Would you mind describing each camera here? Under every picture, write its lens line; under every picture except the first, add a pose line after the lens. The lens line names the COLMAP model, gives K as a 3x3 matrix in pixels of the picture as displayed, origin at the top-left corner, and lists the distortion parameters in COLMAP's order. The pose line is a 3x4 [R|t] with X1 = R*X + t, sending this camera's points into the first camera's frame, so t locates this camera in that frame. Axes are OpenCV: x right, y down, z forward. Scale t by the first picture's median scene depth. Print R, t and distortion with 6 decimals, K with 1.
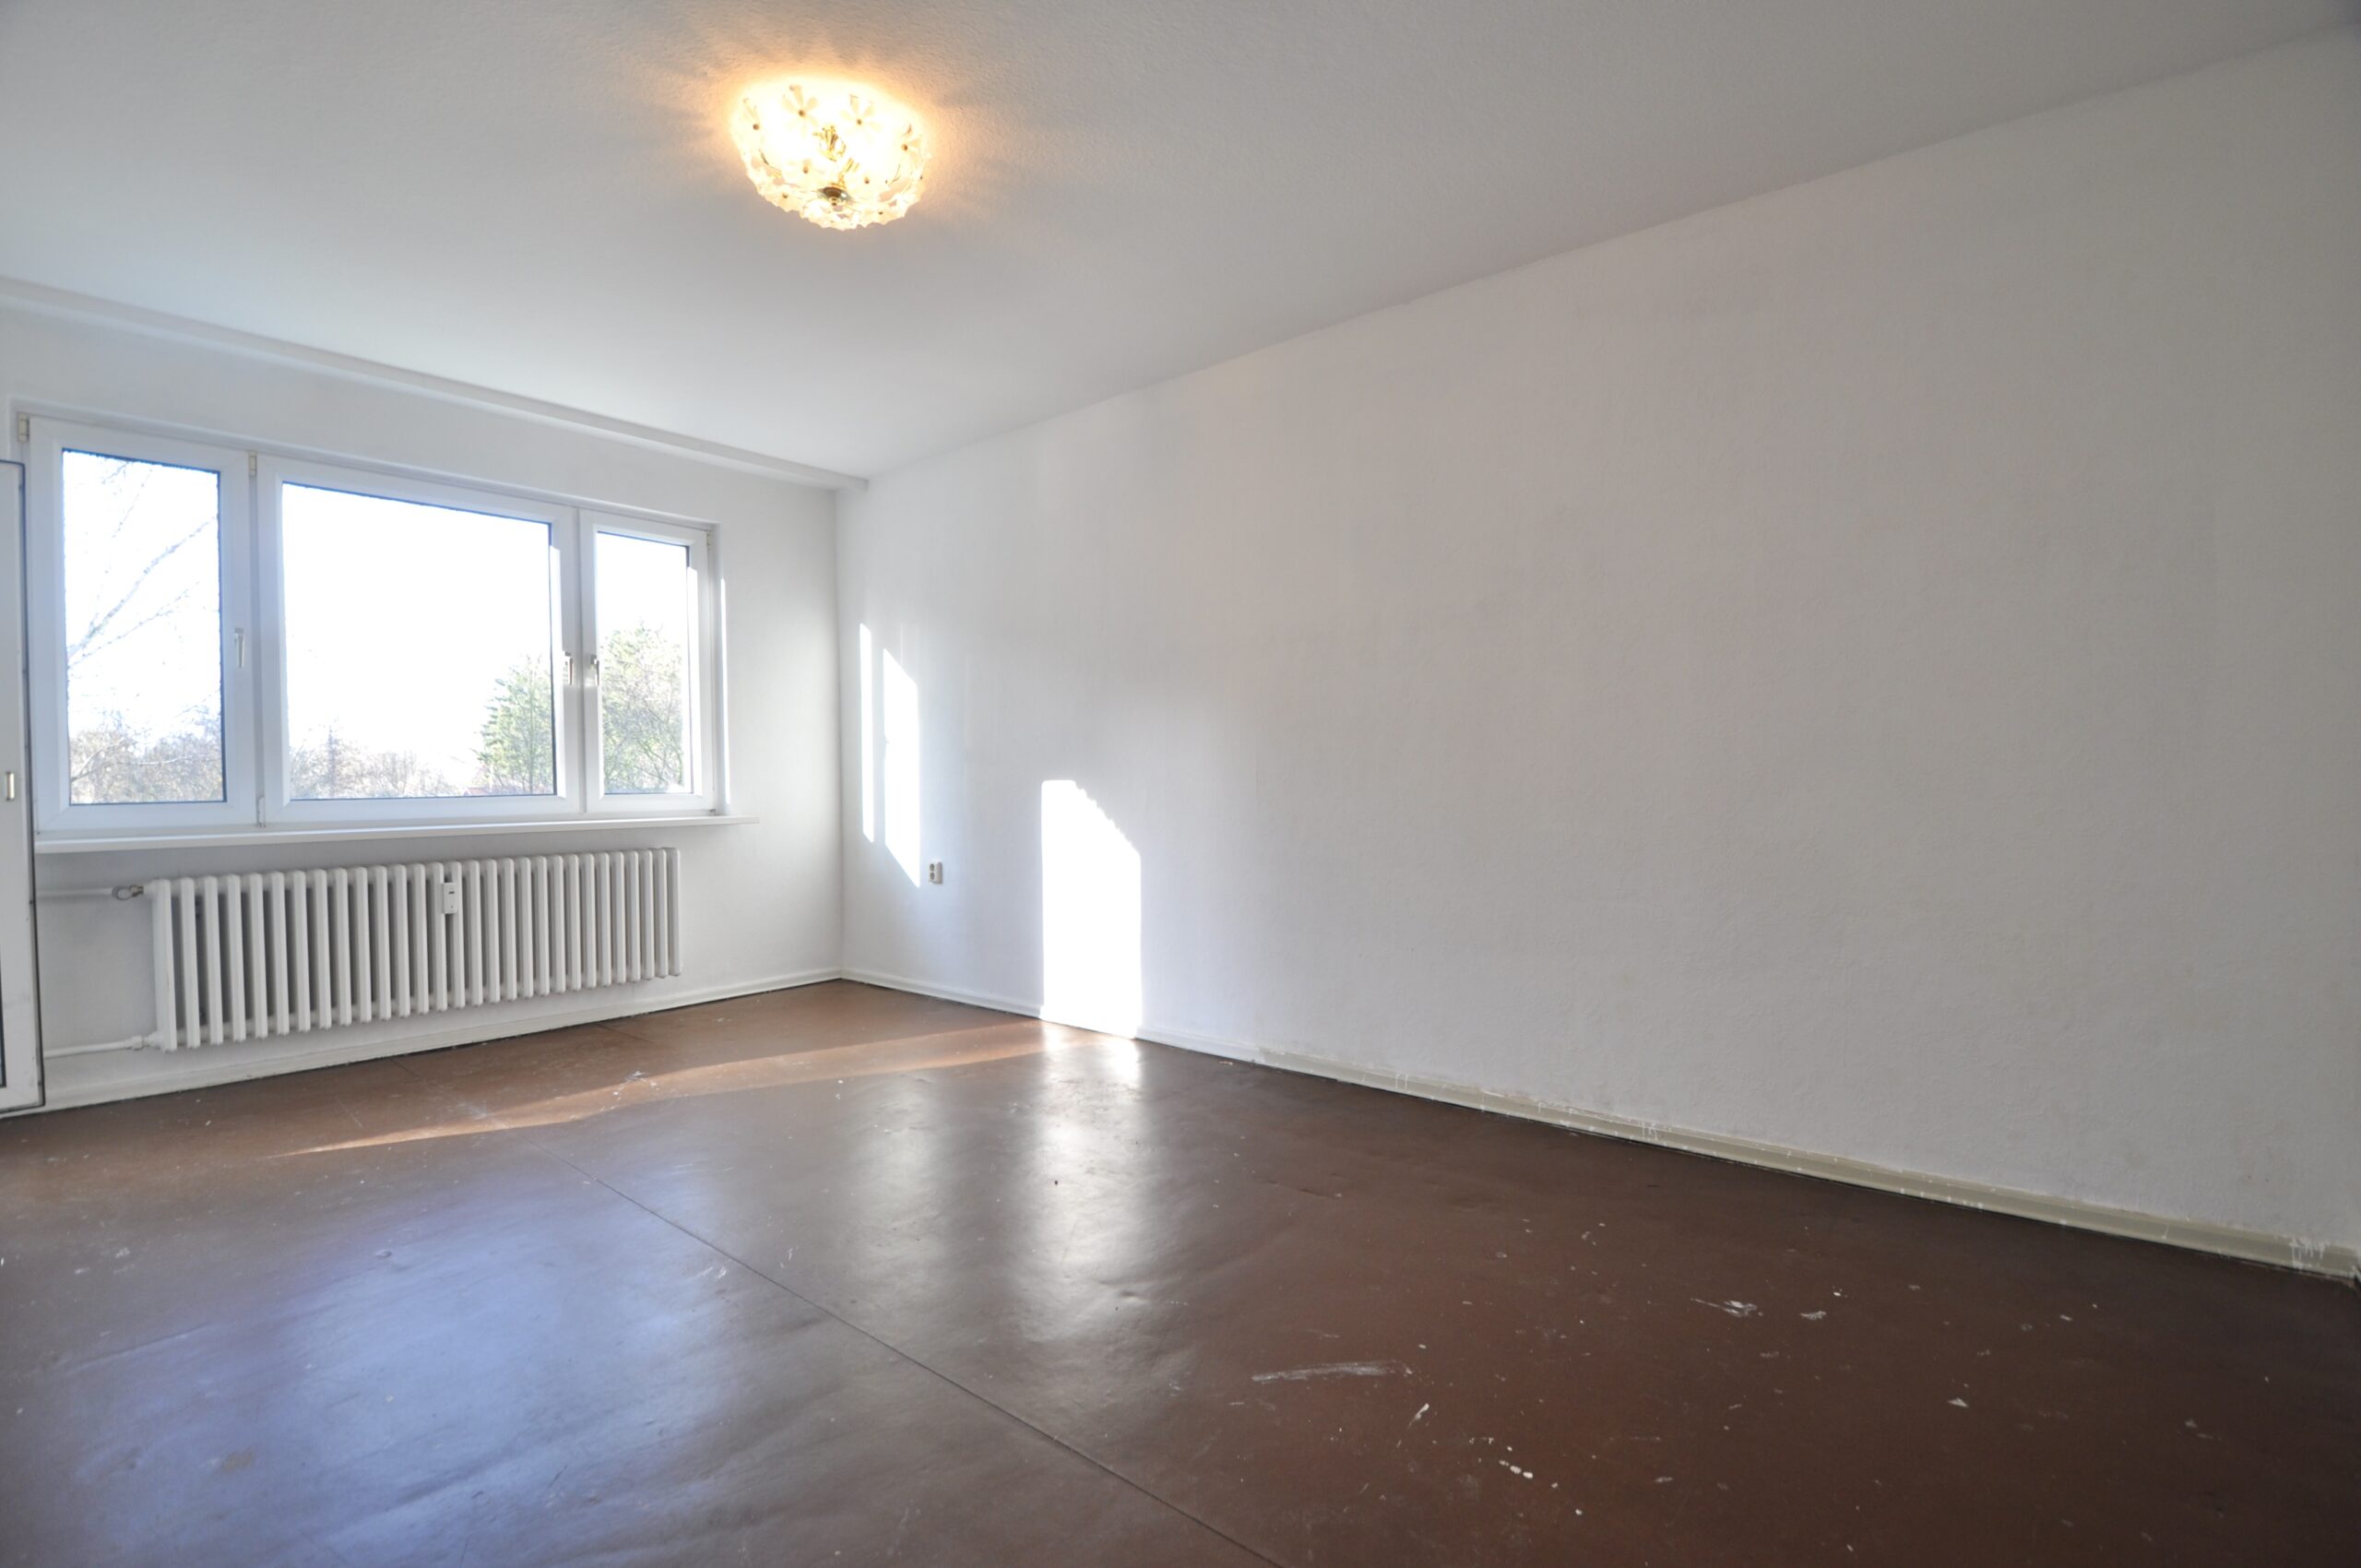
lens RADIAL K [[1149.7, 0, 1189.9], [0, 1149.7, 781.3], [0, 0, 1]] dist [-0.000087, -0.000208]
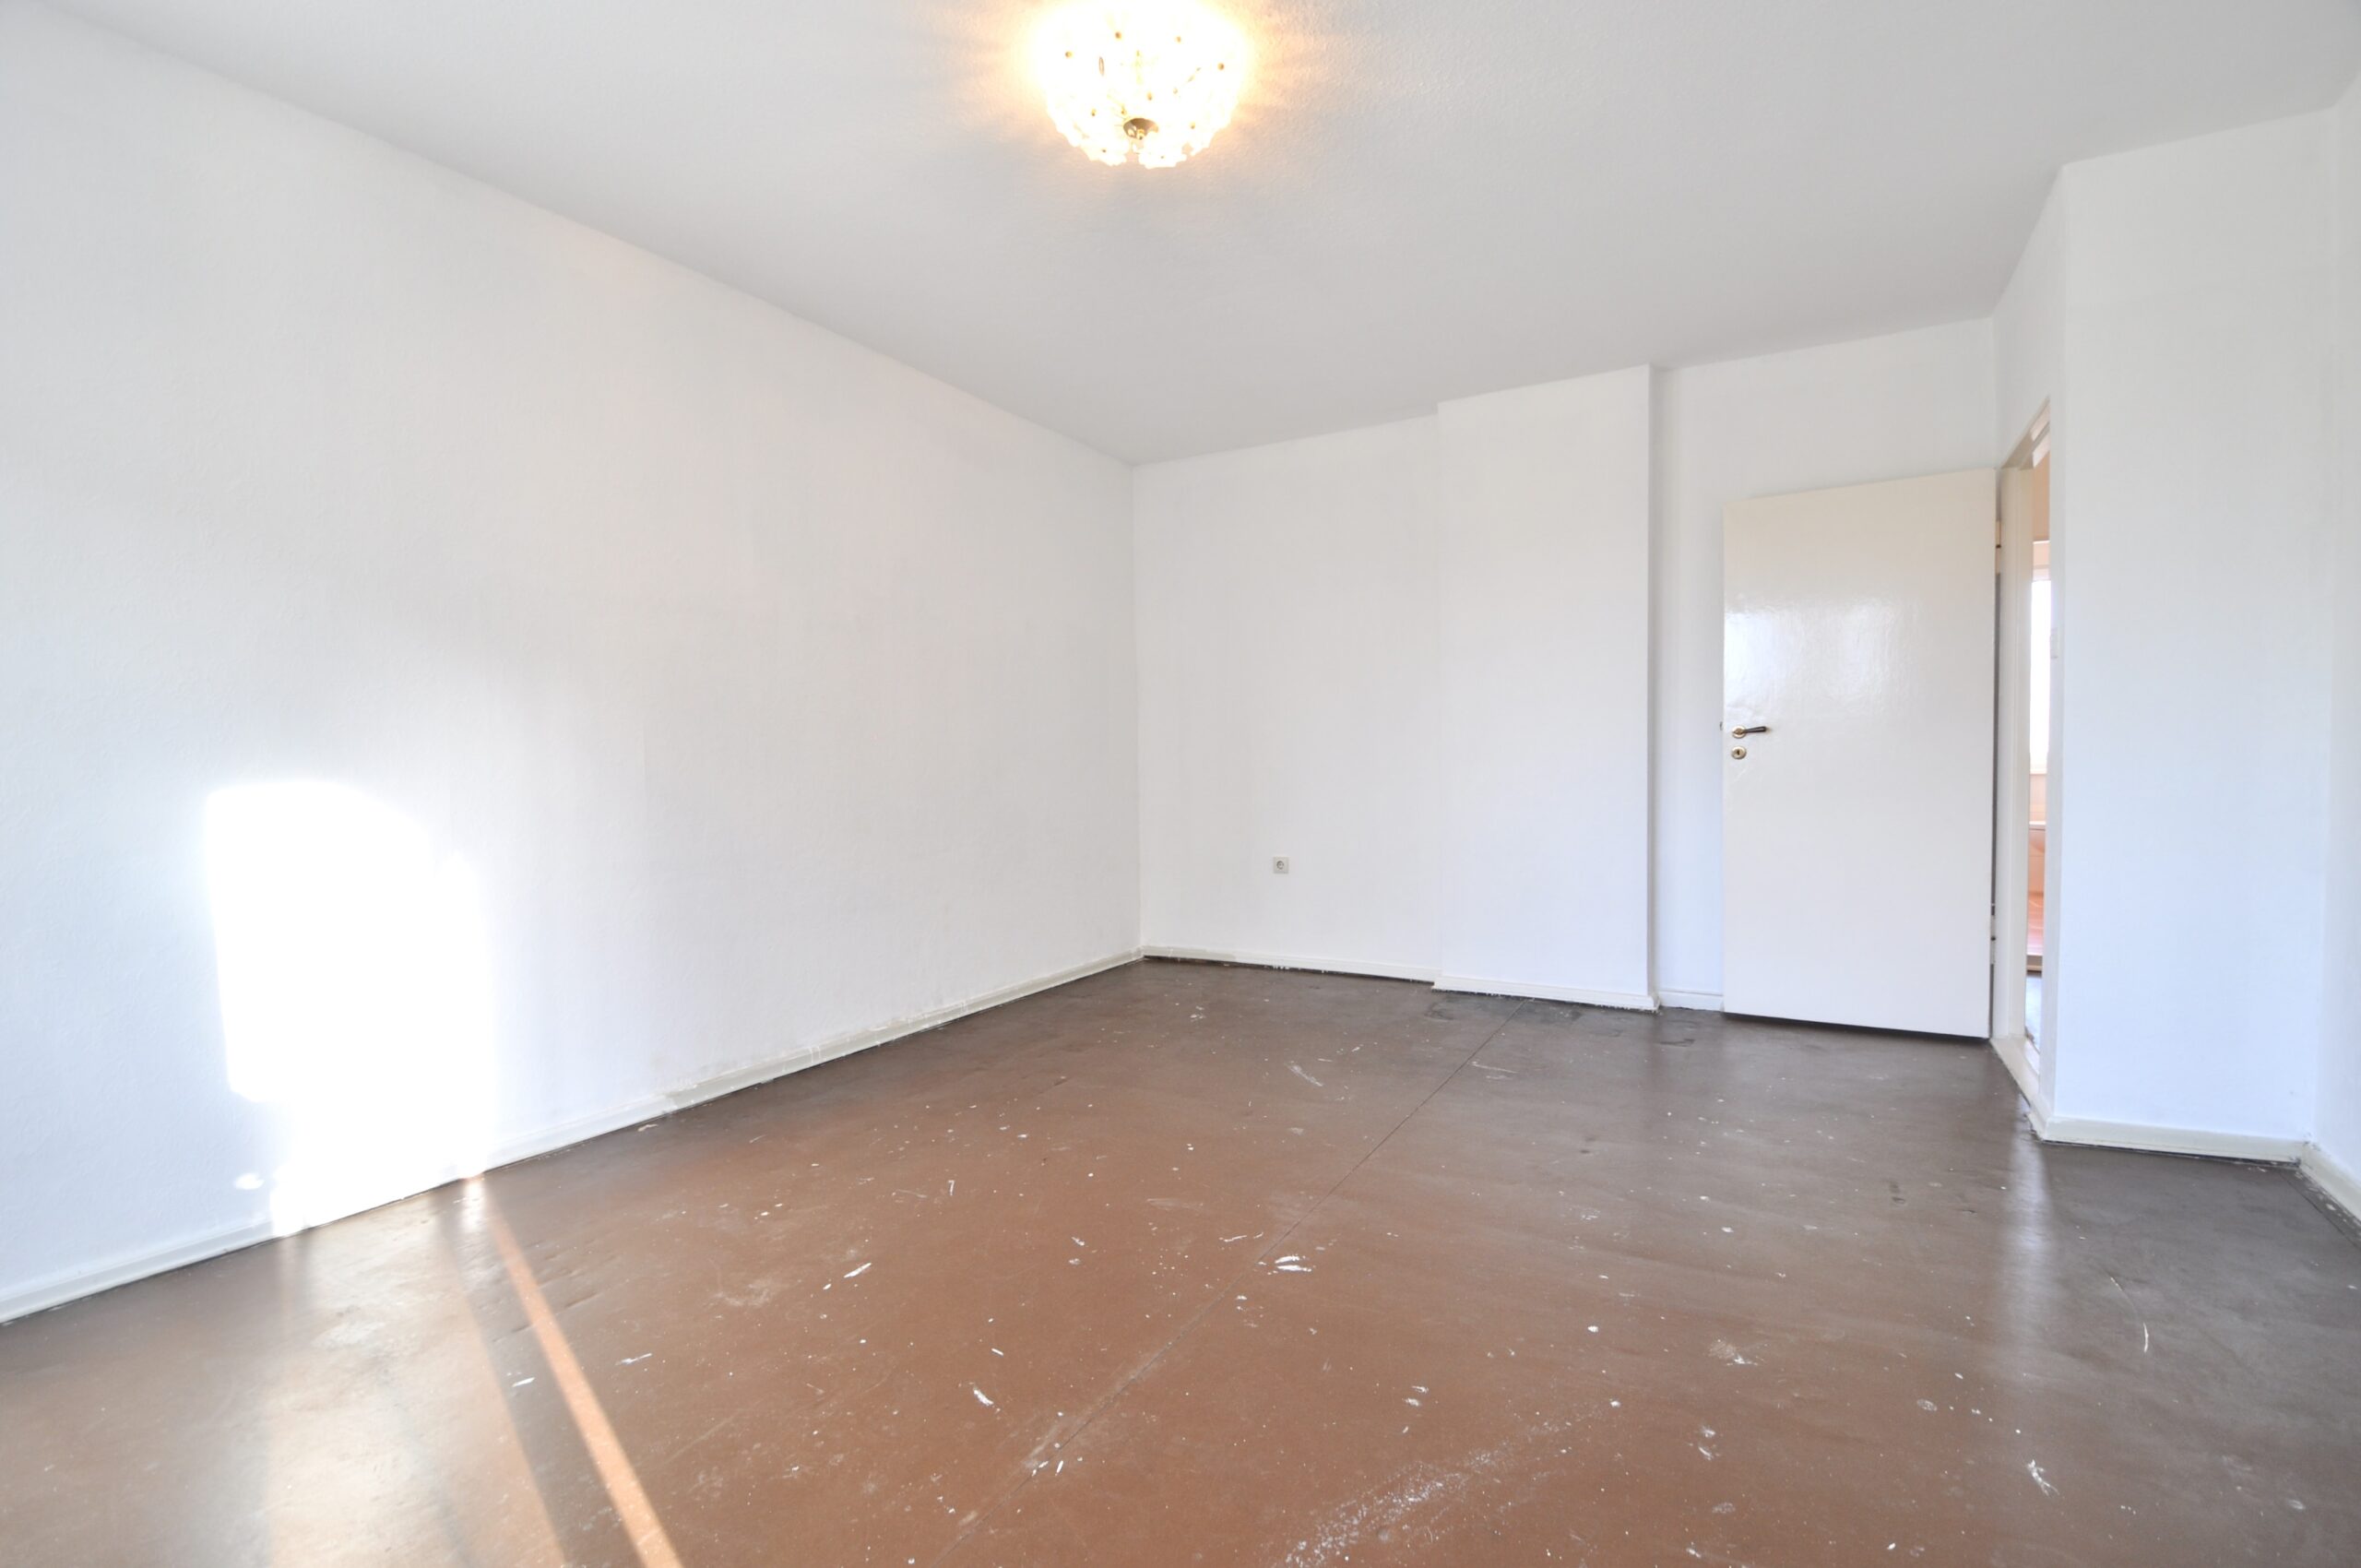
lens RADIAL K [[1149.7, 0, 1189.9], [0, 1149.7, 781.3], [0, 0, 1]] dist [-0.000087, -0.000208]
pose [[-0.219468, -0.004731, 0.975608, -0.921208], [0.041400, 0.999042, 0.014158, 0.010936], [-0.974741, 0.043498, -0.219062, 0.888914]]
